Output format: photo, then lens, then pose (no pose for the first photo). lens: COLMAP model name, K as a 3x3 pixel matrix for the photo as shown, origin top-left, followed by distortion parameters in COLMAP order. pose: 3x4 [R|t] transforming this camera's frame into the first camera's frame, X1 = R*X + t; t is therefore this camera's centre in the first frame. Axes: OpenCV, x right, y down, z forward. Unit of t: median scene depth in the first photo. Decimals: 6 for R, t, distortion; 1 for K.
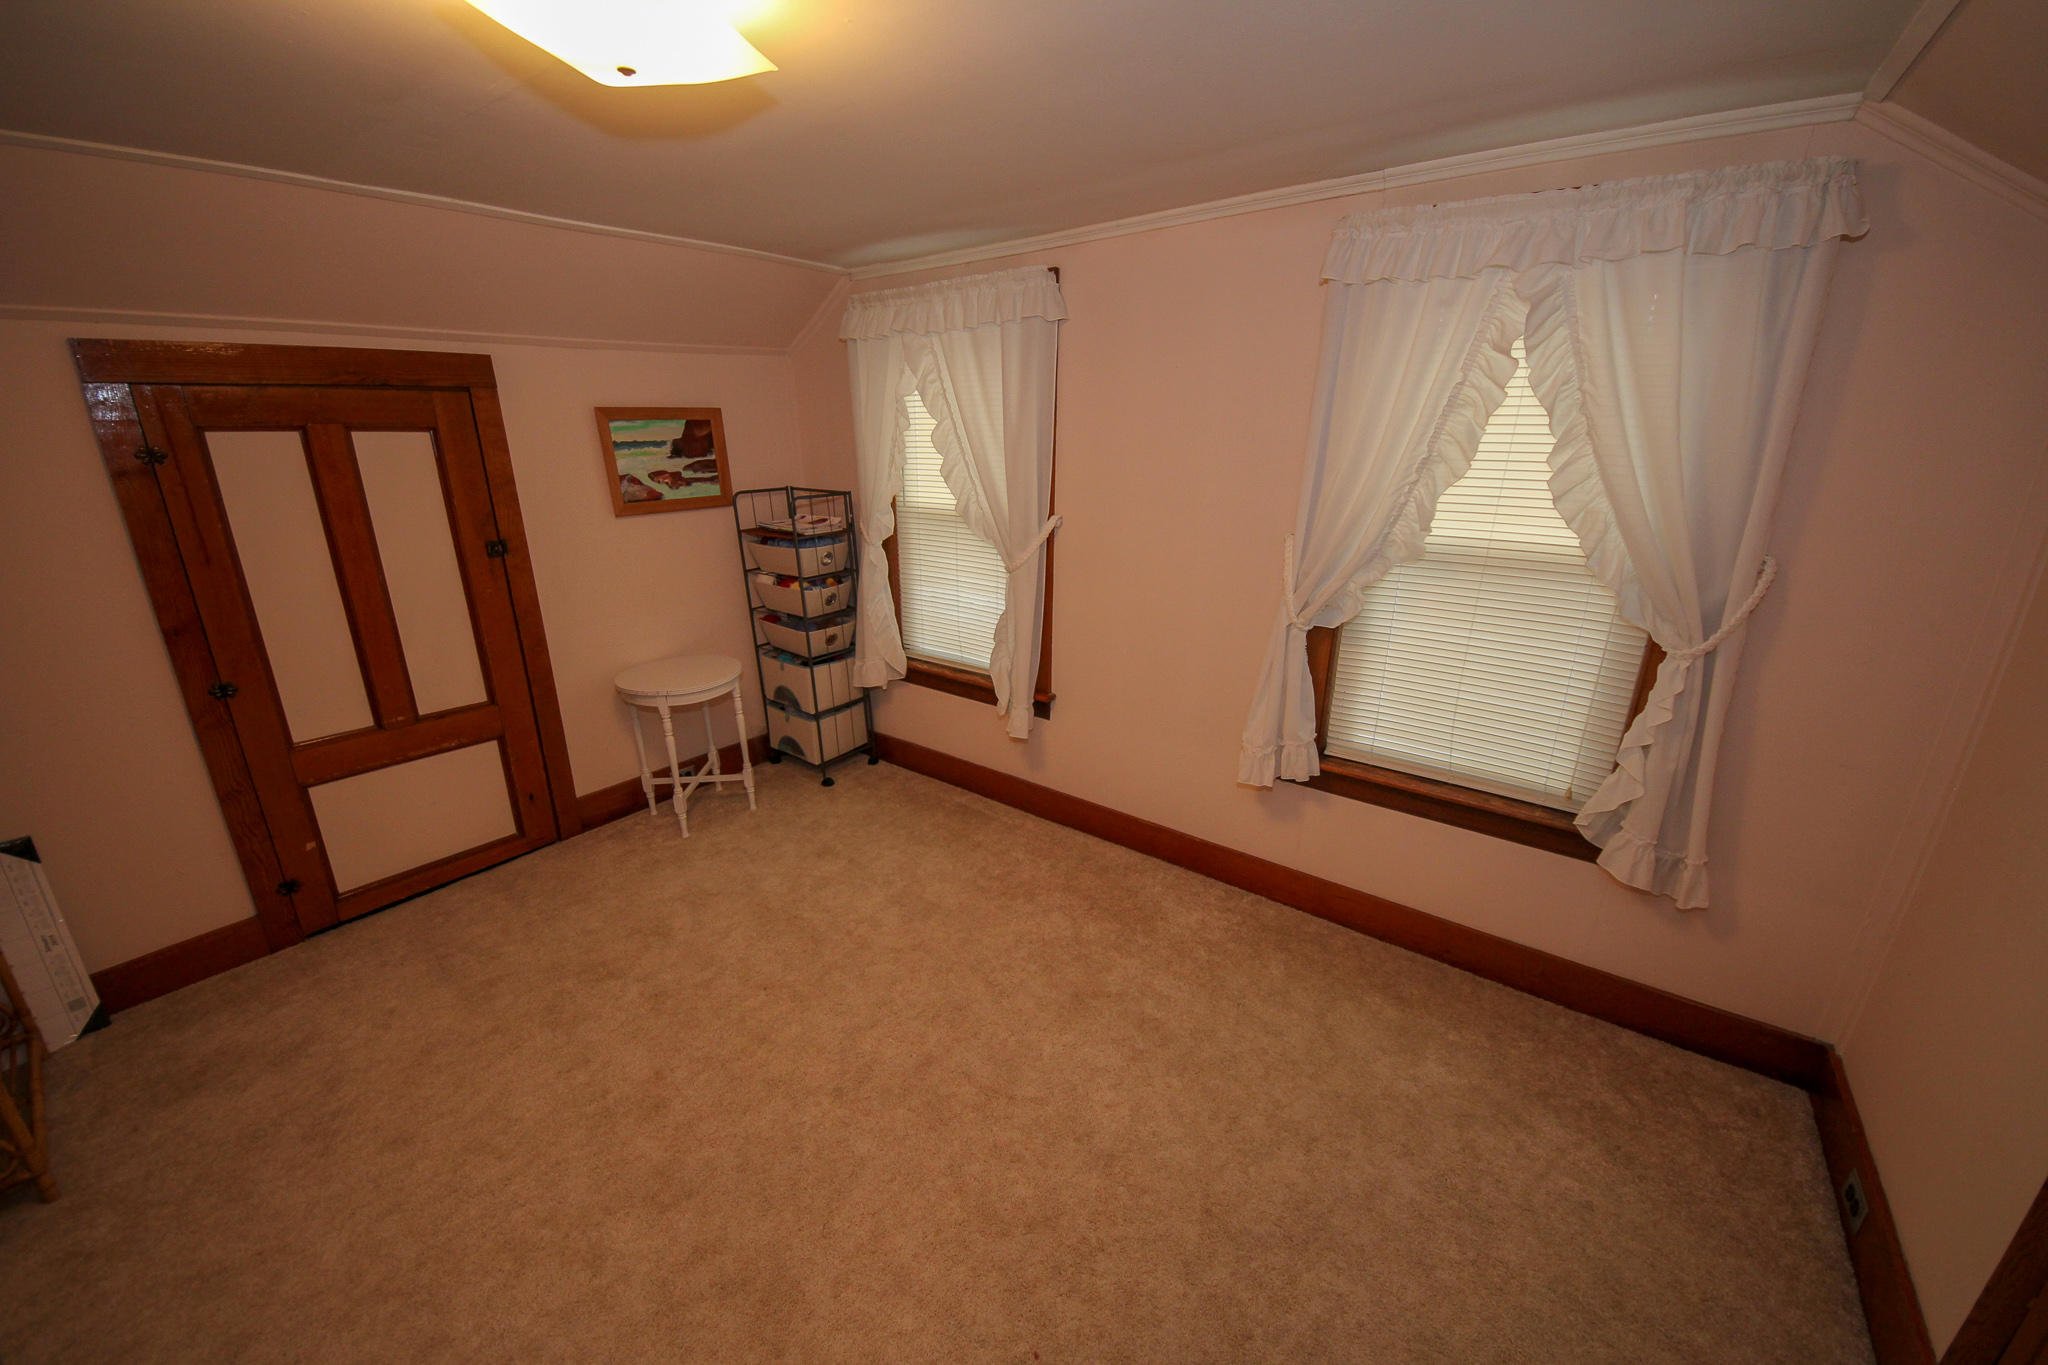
lens RADIAL K [[763.3, 0, 1019.8], [0, 763.3, 686.8], [0, 0, 1]] dist [0.059695, -0.041783]
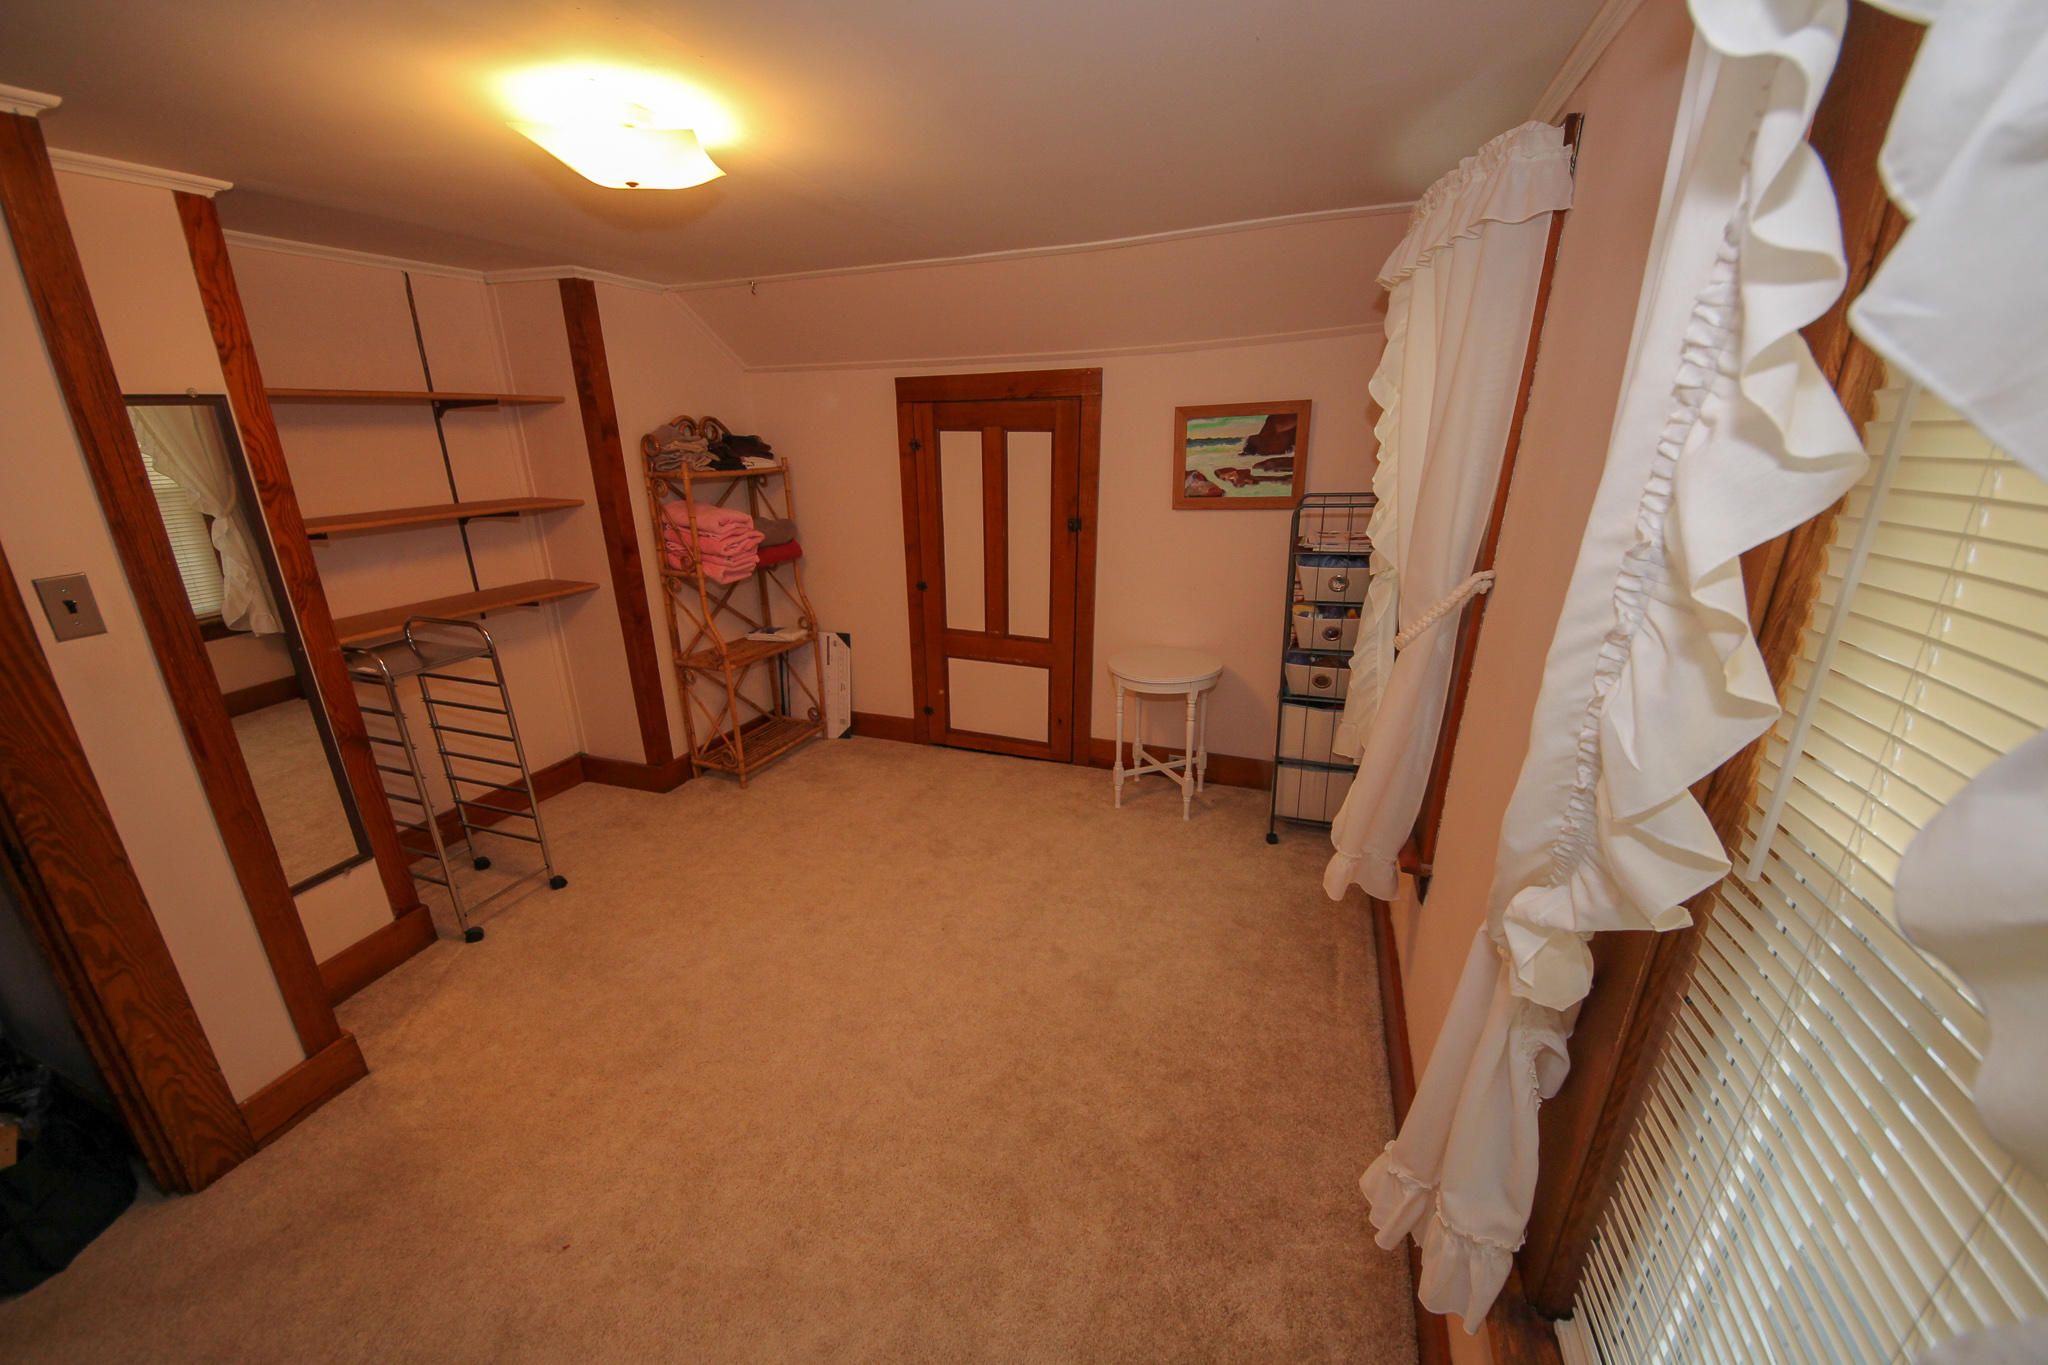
lens RADIAL K [[763.3, 0, 1019.8], [0, 763.3, 686.8], [0, 0, 1]] dist [0.059695, -0.041783]
pose [[0.291439, 0.305147, -0.906614, 0.450642], [-0.290209, 0.931293, 0.220163, -0.160364], [0.911505, 0.198944, 0.359971, 0.465240]]
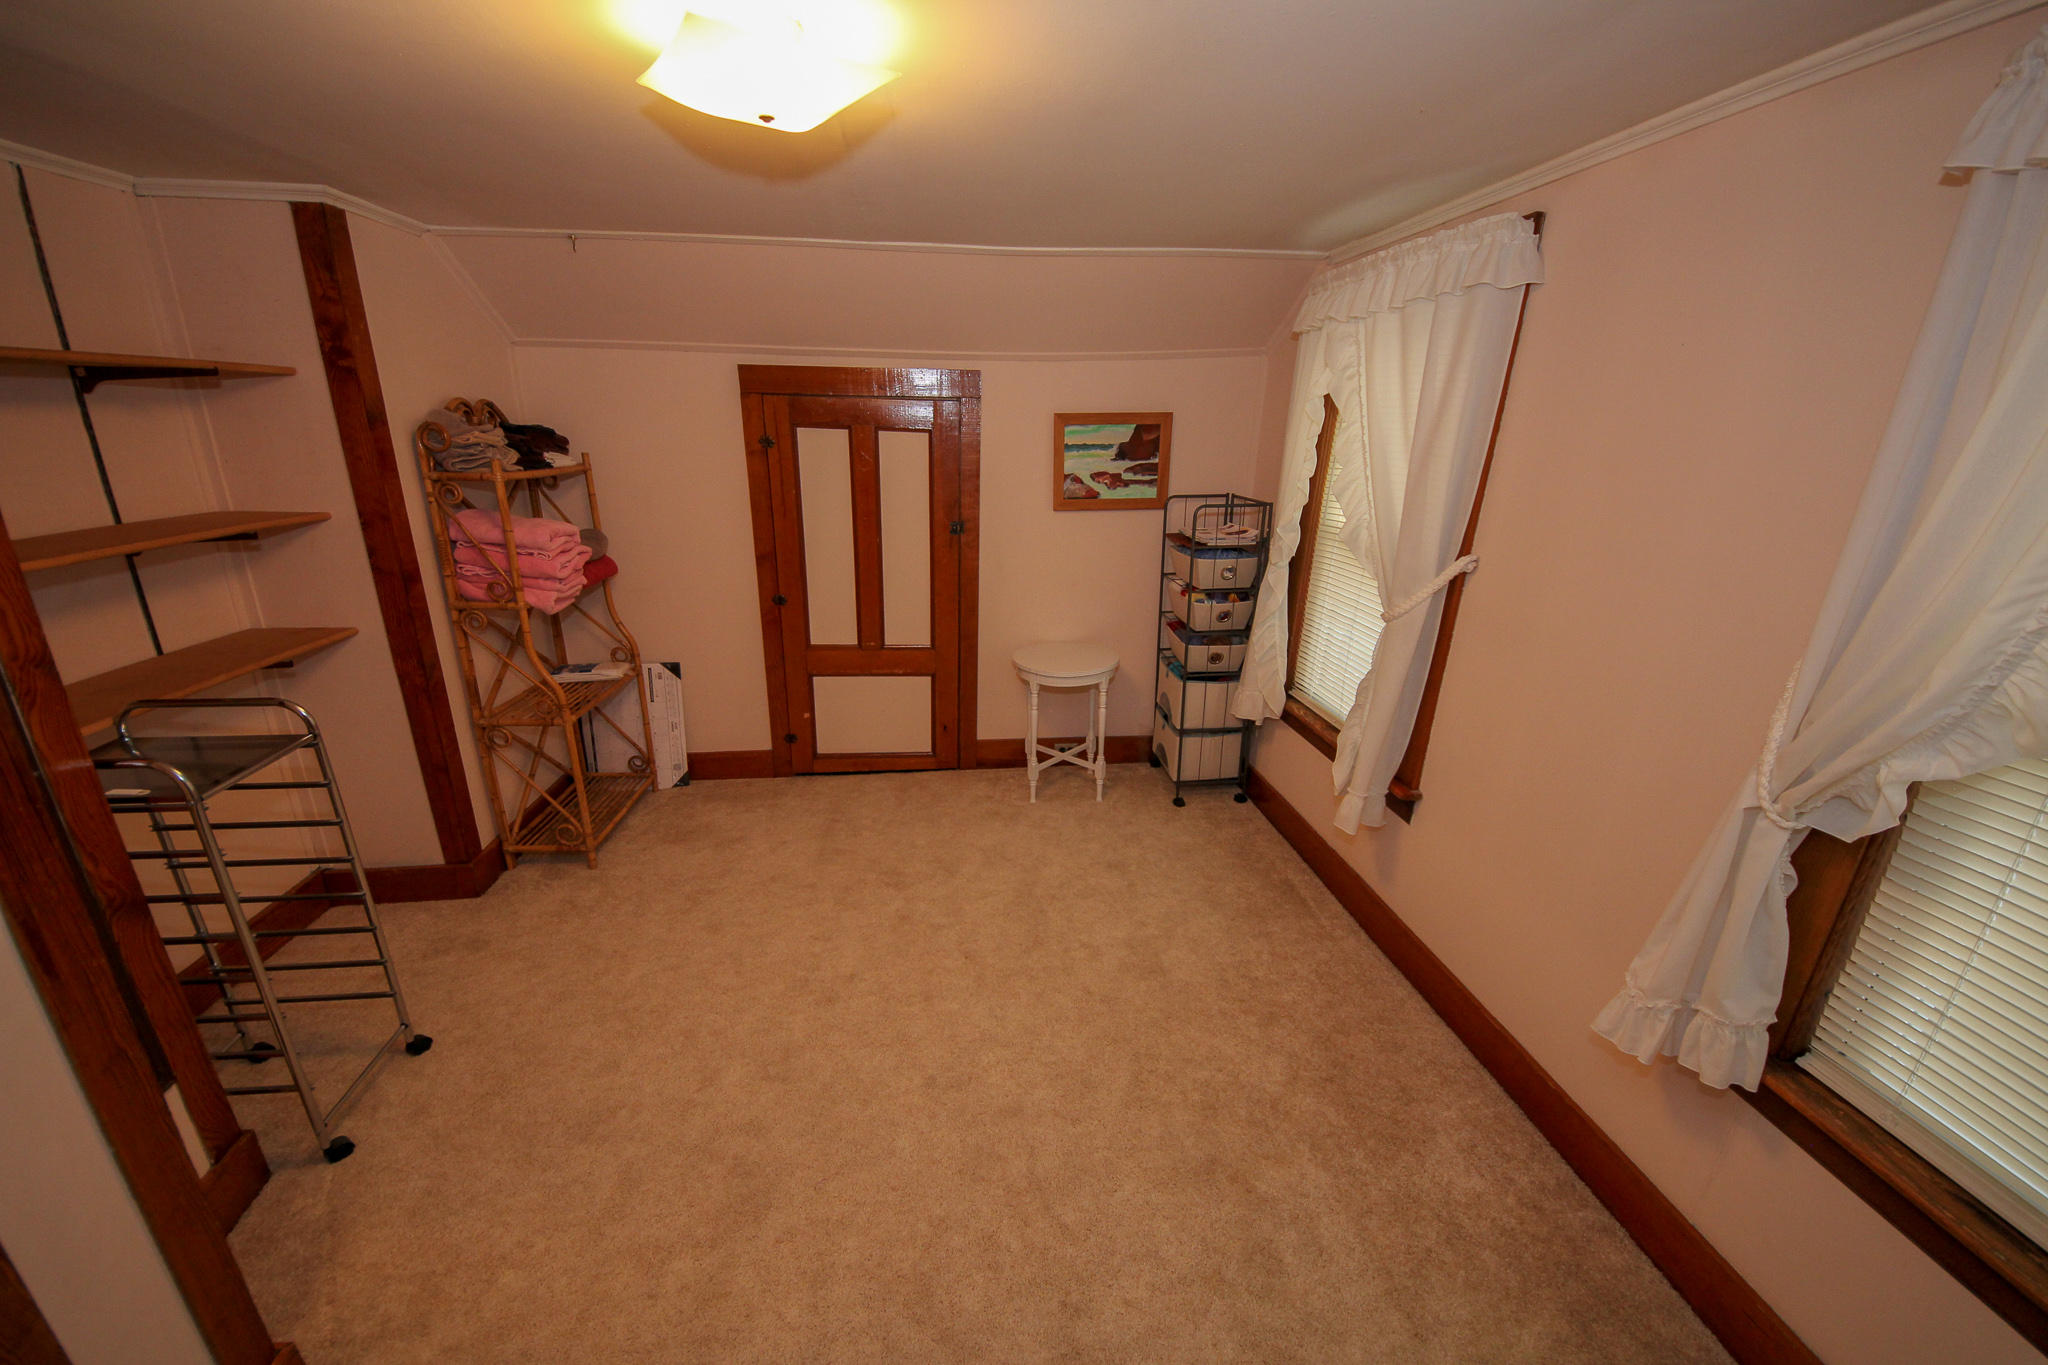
lens RADIAL K [[763.3, 0, 1019.8], [0, 763.3, 686.8], [0, 0, 1]] dist [0.059695, -0.041783]
pose [[0.694016, 0.244333, -0.677232, 0.257755], [-0.245250, 0.964626, 0.096691, -0.066981], [0.676901, 0.098986, 0.729388, 0.177088]]
